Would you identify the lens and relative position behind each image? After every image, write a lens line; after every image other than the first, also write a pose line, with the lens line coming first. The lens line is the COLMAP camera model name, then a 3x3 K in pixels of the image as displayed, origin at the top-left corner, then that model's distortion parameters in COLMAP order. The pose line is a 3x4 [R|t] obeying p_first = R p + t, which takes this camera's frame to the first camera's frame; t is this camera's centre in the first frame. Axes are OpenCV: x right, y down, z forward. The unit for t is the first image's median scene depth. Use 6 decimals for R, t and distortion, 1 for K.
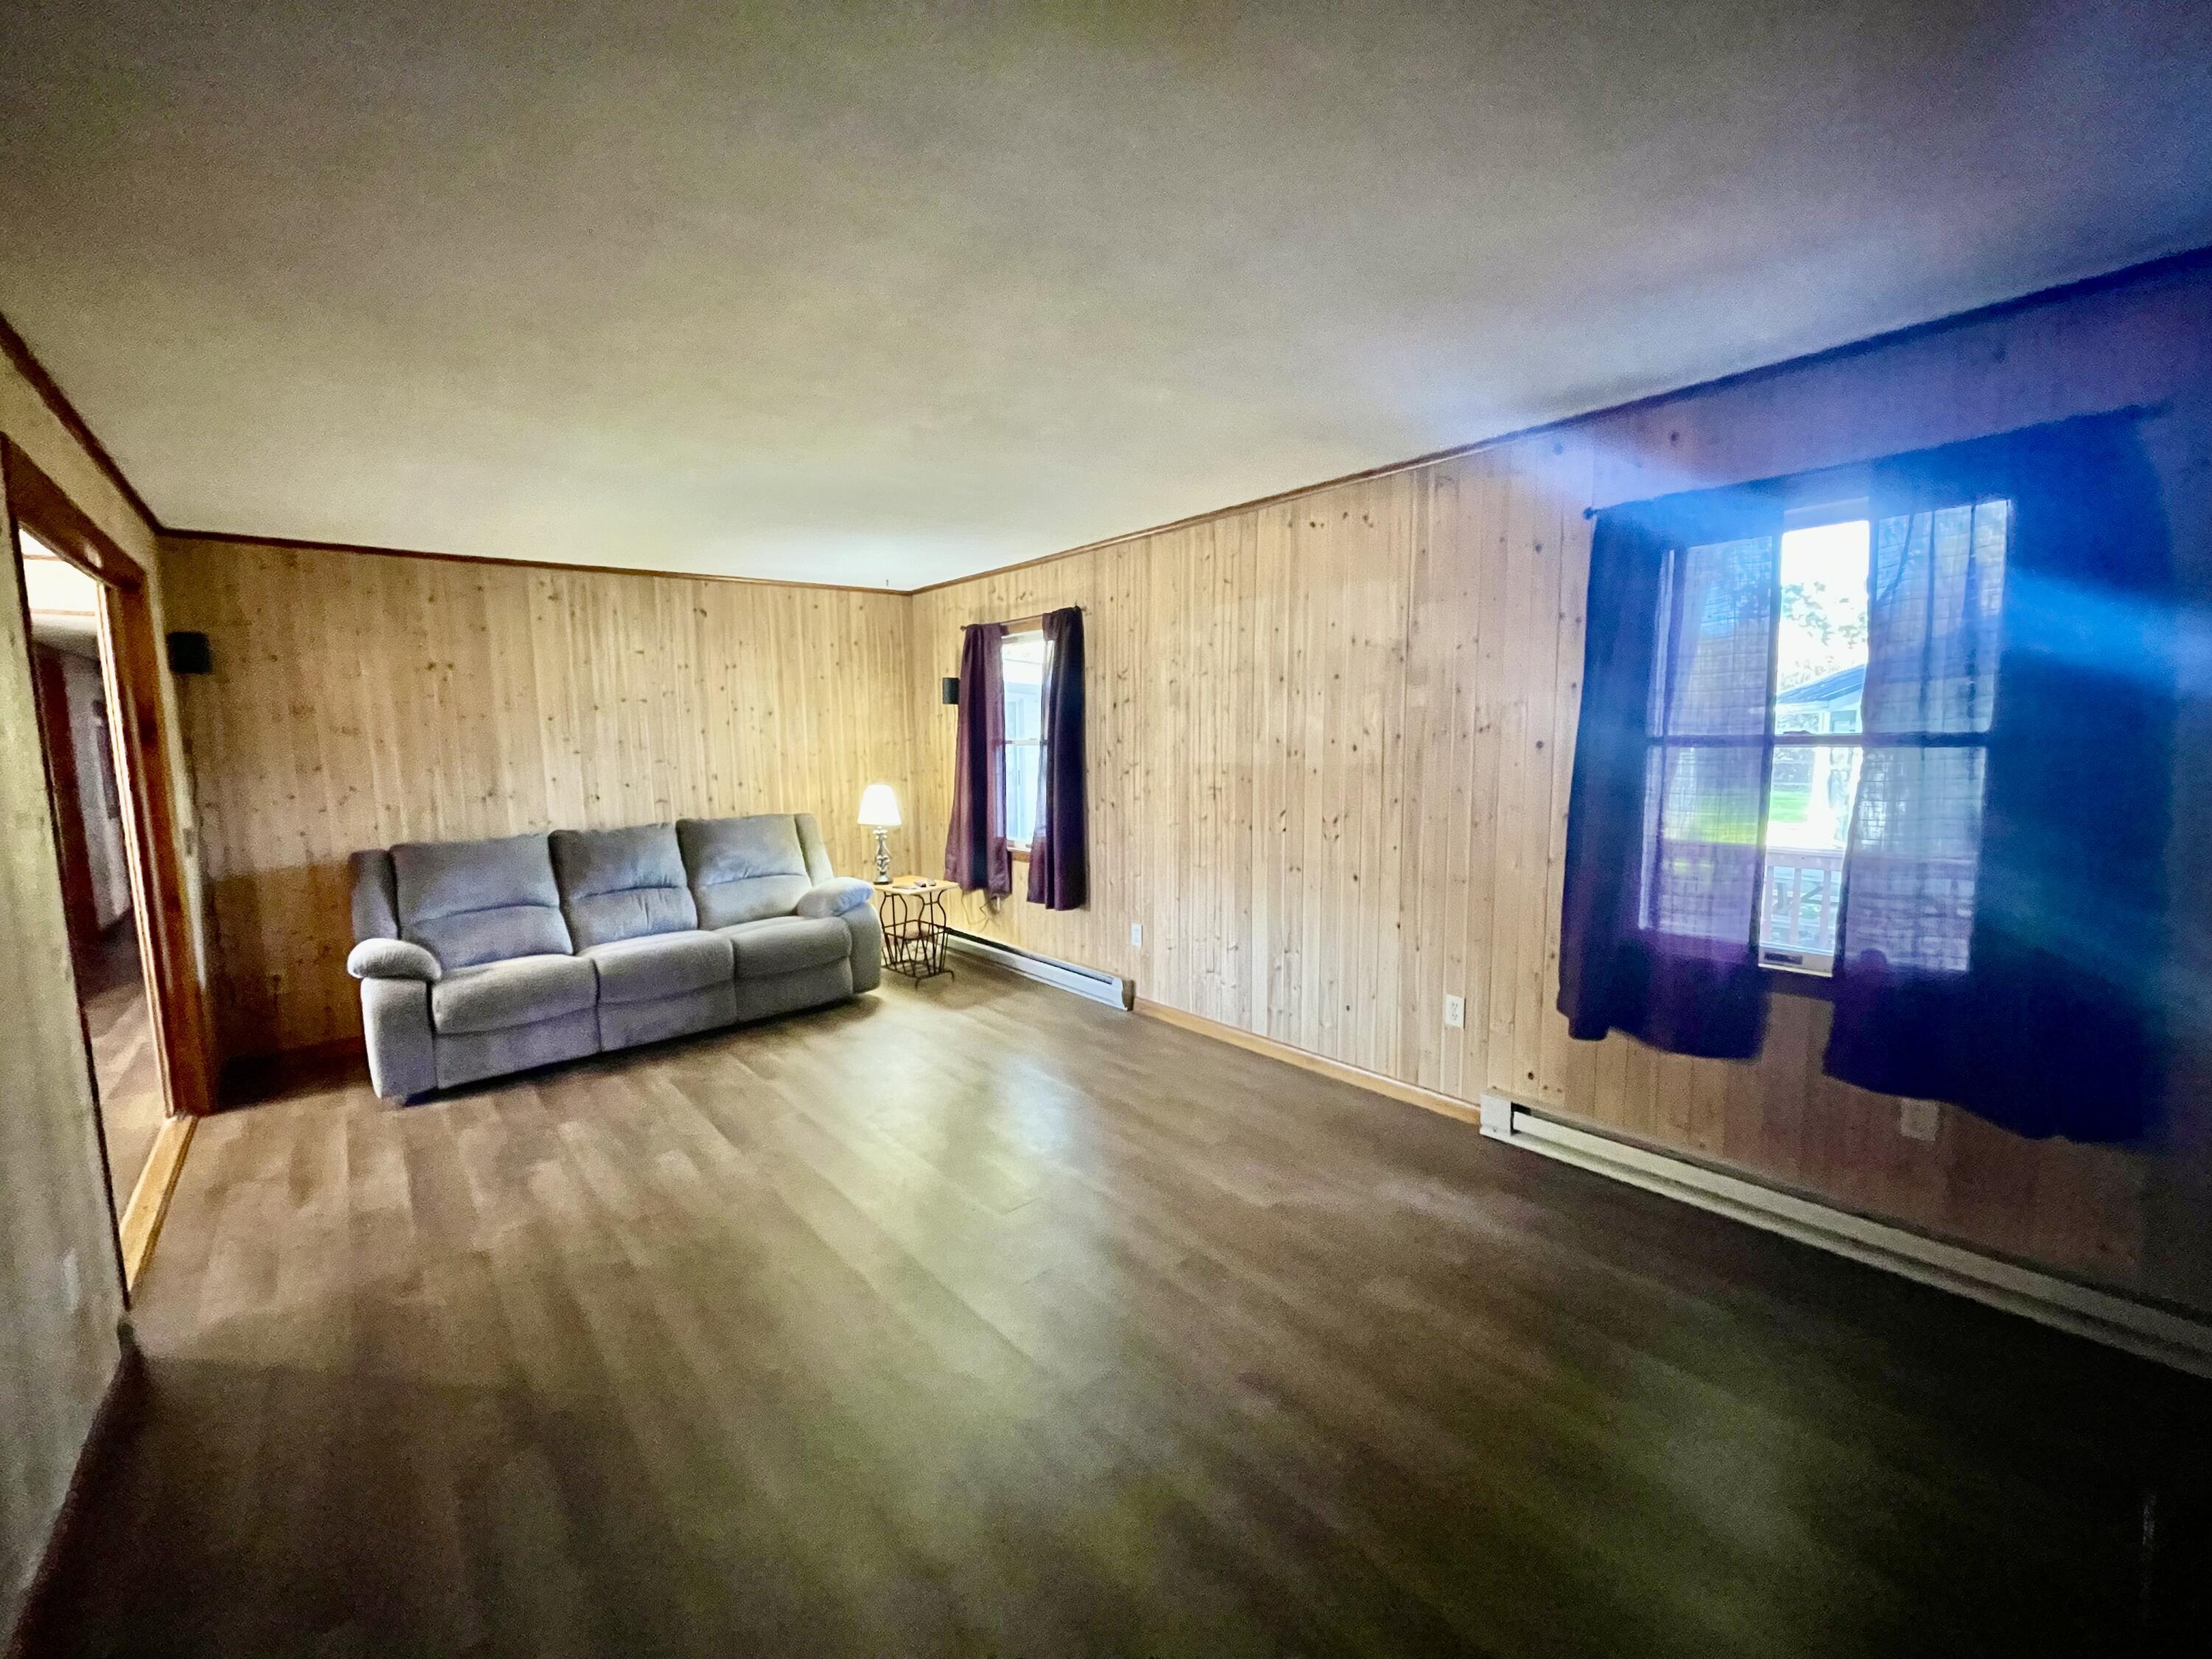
lens RADIAL K [[891.6, 0, 1089.1], [0, 891.6, 826.6], [0, 0, 1]] dist [-0.001089, 0.000107]
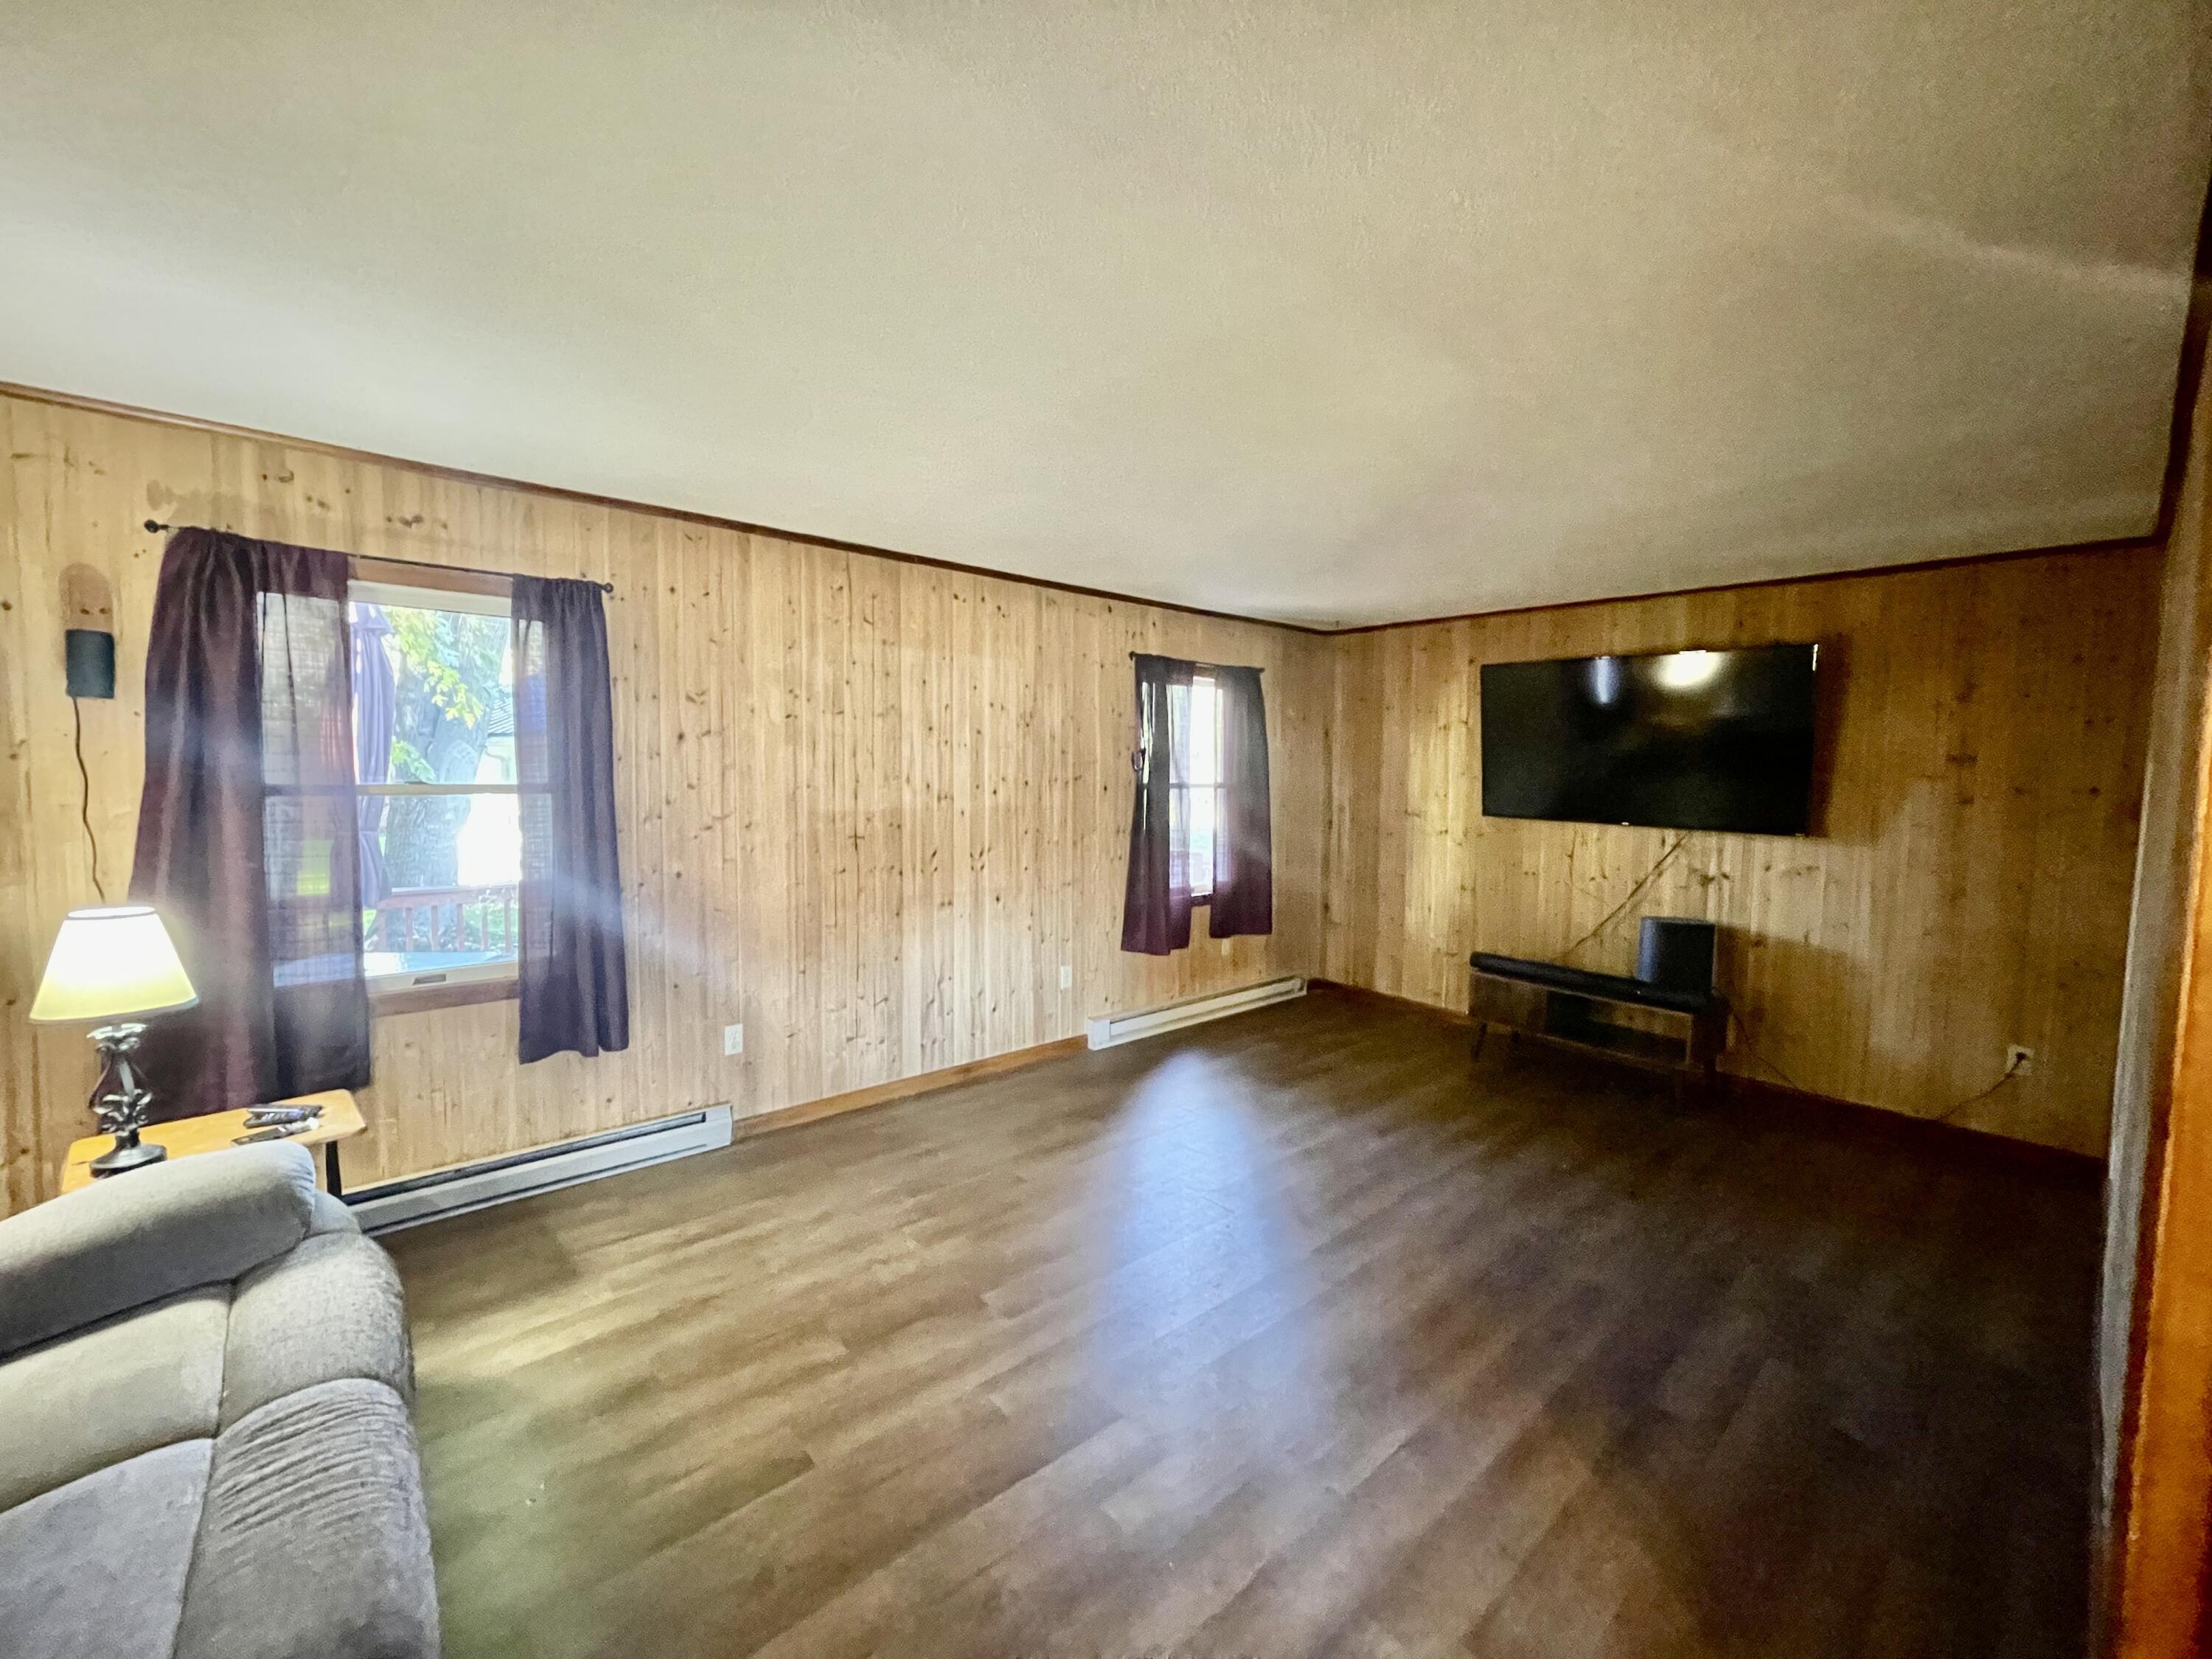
lens RADIAL K [[891.6, 0, 1089.1], [0, 891.6, 826.6], [0, 0, 1]] dist [-0.001089, 0.000107]
pose [[-0.015438, -0.043401, 0.998938, -0.871304], [0.098849, 0.994097, 0.044719, -0.078780], [-0.994983, 0.099435, -0.011056, 0.846032]]
